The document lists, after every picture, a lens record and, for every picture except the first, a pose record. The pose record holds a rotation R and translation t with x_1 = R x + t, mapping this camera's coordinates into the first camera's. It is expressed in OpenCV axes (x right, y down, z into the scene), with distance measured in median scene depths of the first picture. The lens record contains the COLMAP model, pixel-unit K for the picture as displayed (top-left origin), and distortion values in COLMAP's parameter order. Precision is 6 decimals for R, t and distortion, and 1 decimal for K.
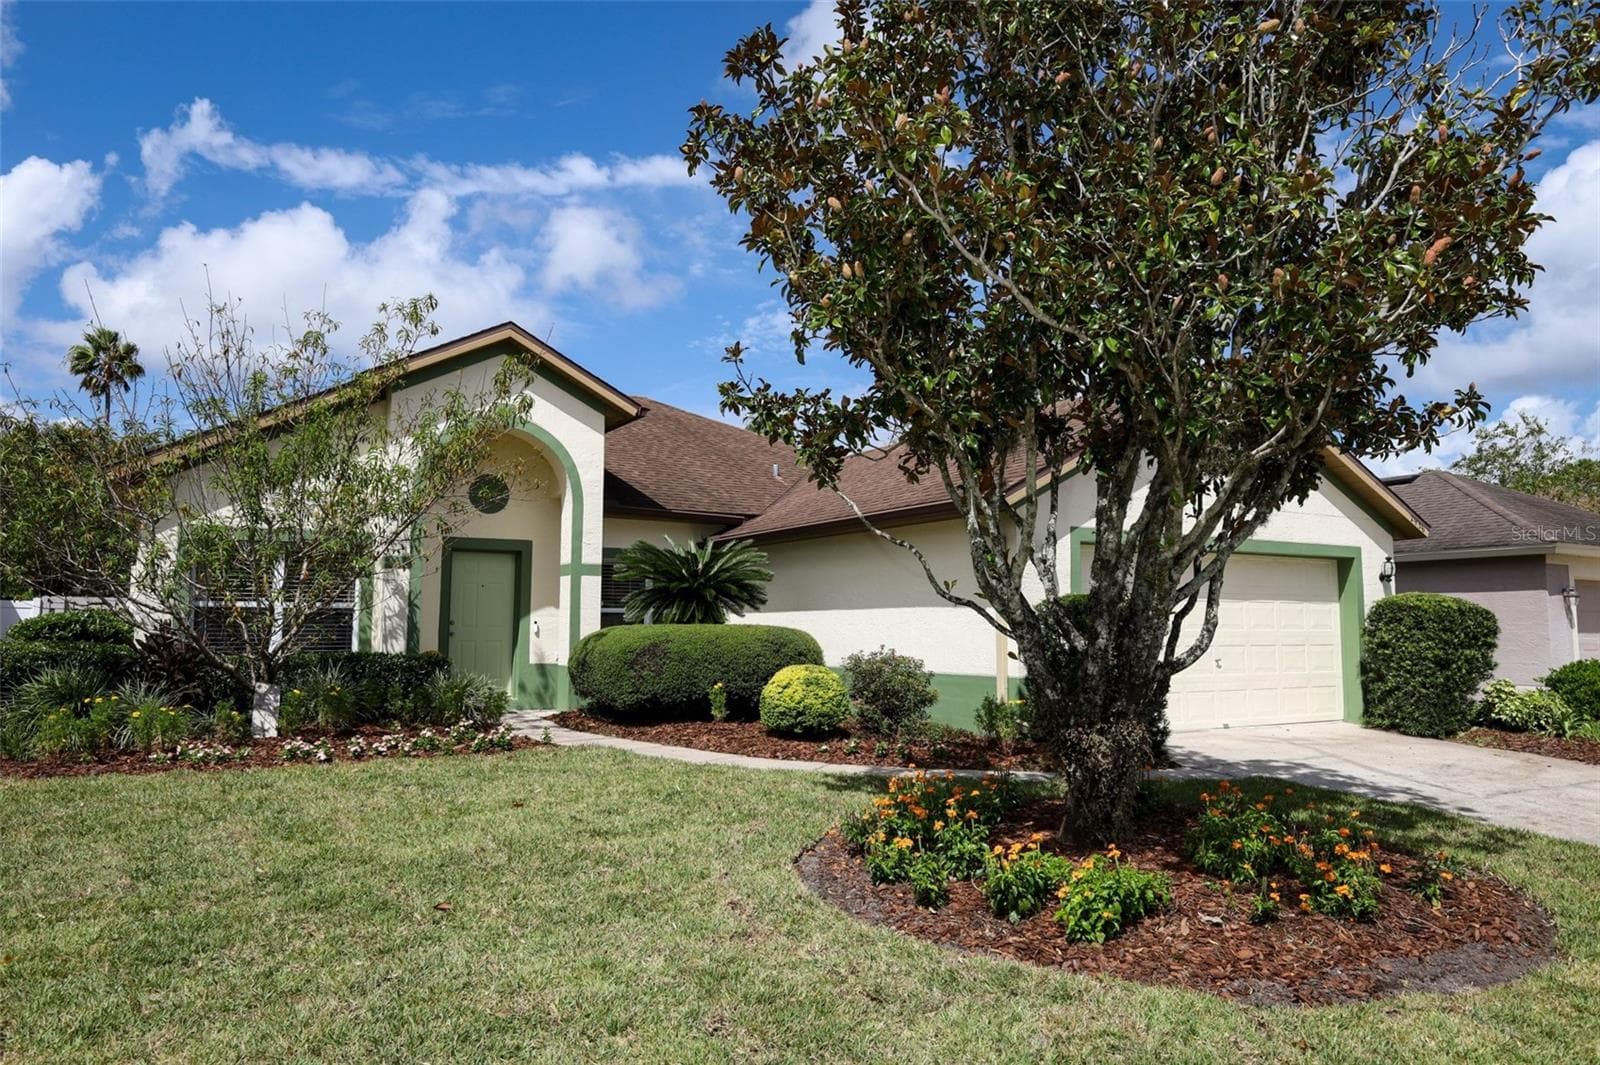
lens RADIAL K [[1095.9, 0, 800.0], [0, 1095.9, 532.5], [0, 0, 1]] dist [-0.003600, -0.000124]
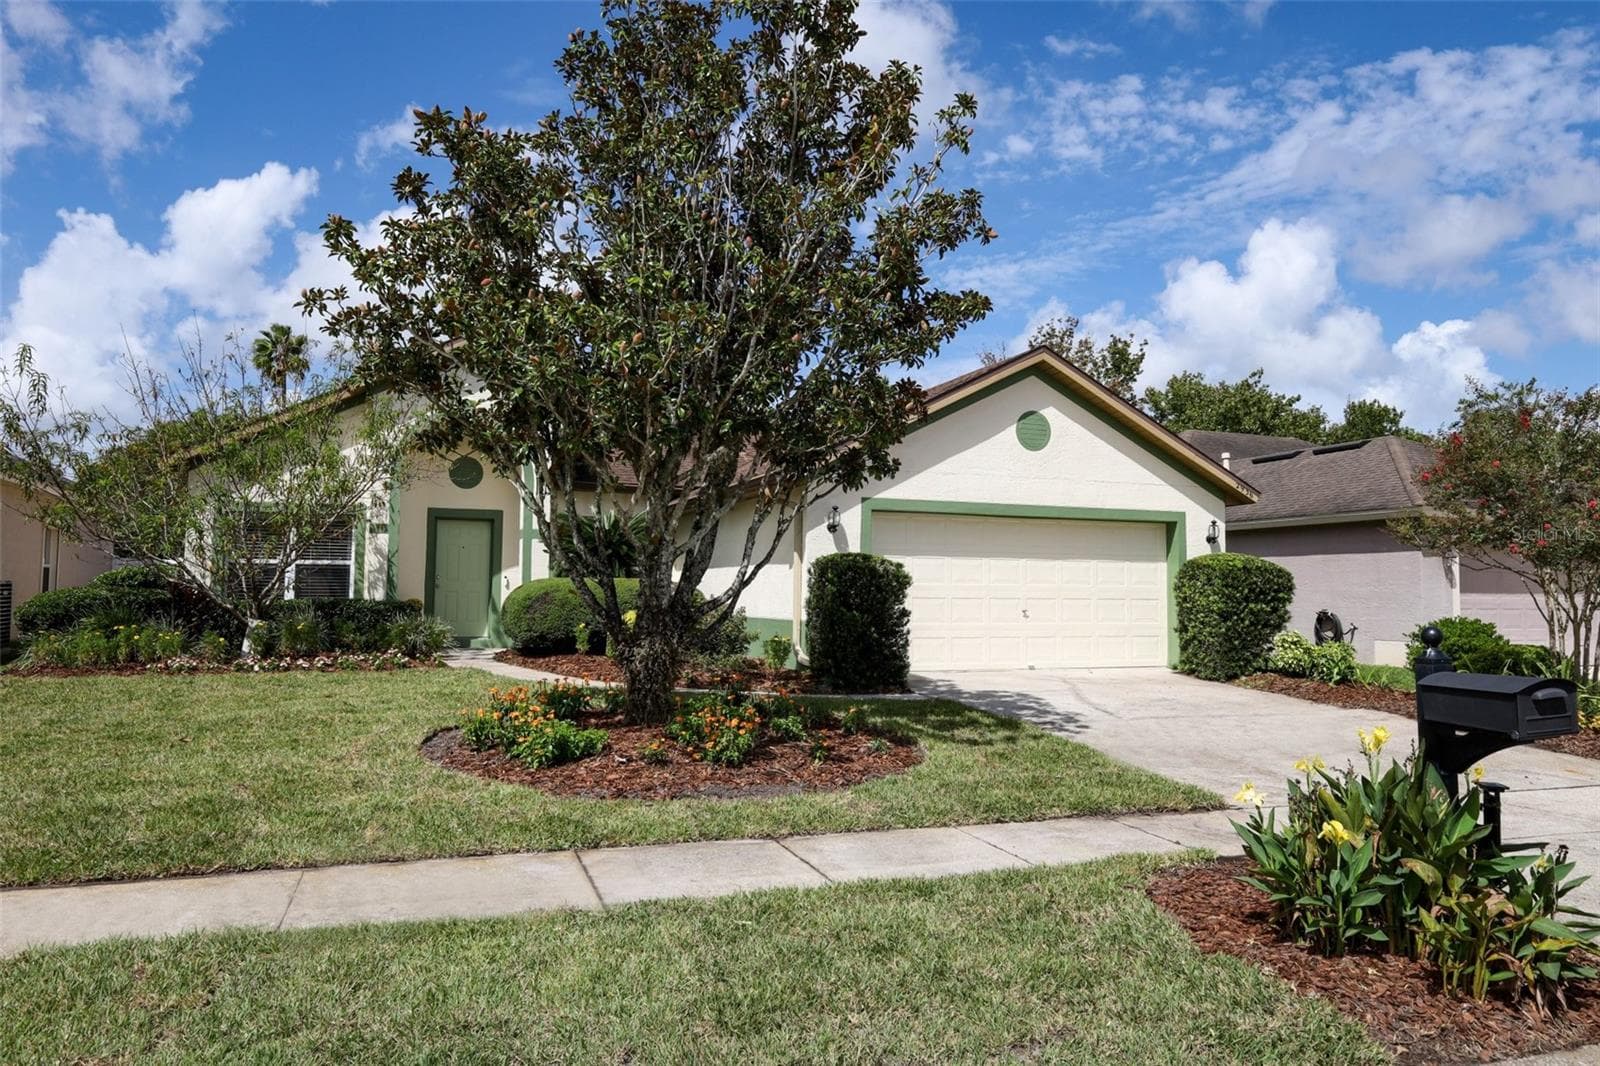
lens RADIAL K [[1095.9, 0, 800.0], [0, 1095.9, 533.0], [0, 0, 1]] dist [-0.003600, -0.000124]
pose [[0.986747, -0.002453, -0.162246, 0.319409], [0.007925, 0.999421, 0.033090, -0.005677], [0.162071, -0.033937, 0.986195, -0.169789]]
